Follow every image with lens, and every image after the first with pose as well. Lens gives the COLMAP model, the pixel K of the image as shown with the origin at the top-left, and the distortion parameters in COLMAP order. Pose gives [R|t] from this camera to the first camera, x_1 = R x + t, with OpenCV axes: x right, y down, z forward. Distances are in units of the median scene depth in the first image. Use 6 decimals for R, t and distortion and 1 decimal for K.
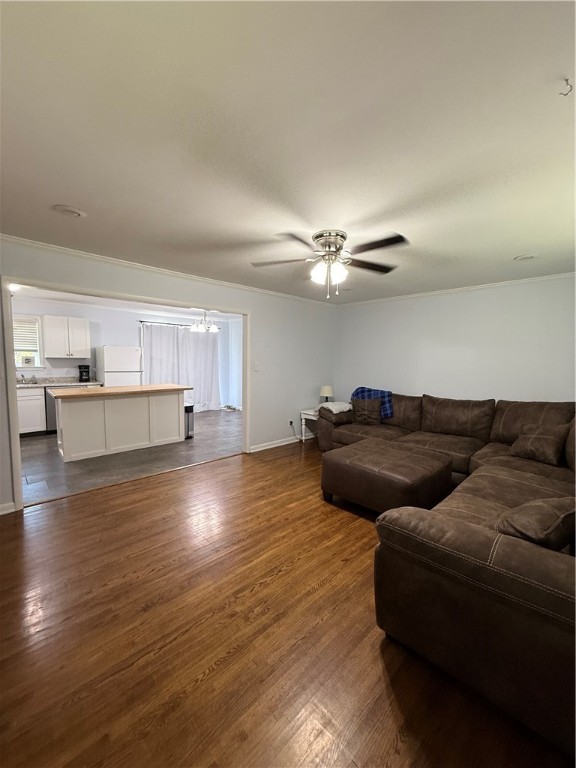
lens RADIAL K [[307.7, 0, 293.1], [0, 307.7, 383.7], [0, 0, 1]] dist [0.001570, -0.000804]
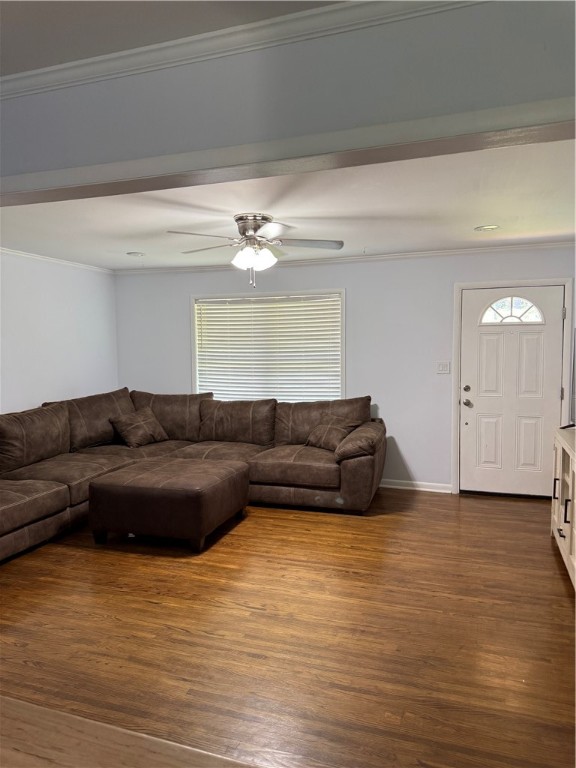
lens RADIAL K [[539.6, 0, 287.1], [0, 539.6, 383.8], [0, 0, 1]] dist [-0.002512, -0.001469]
pose [[-0.450605, -0.070686, 0.889920, -1.183291], [0.080183, 0.989627, 0.119206, -0.155704], [-0.889115, 0.125071, -0.440263, 1.461096]]
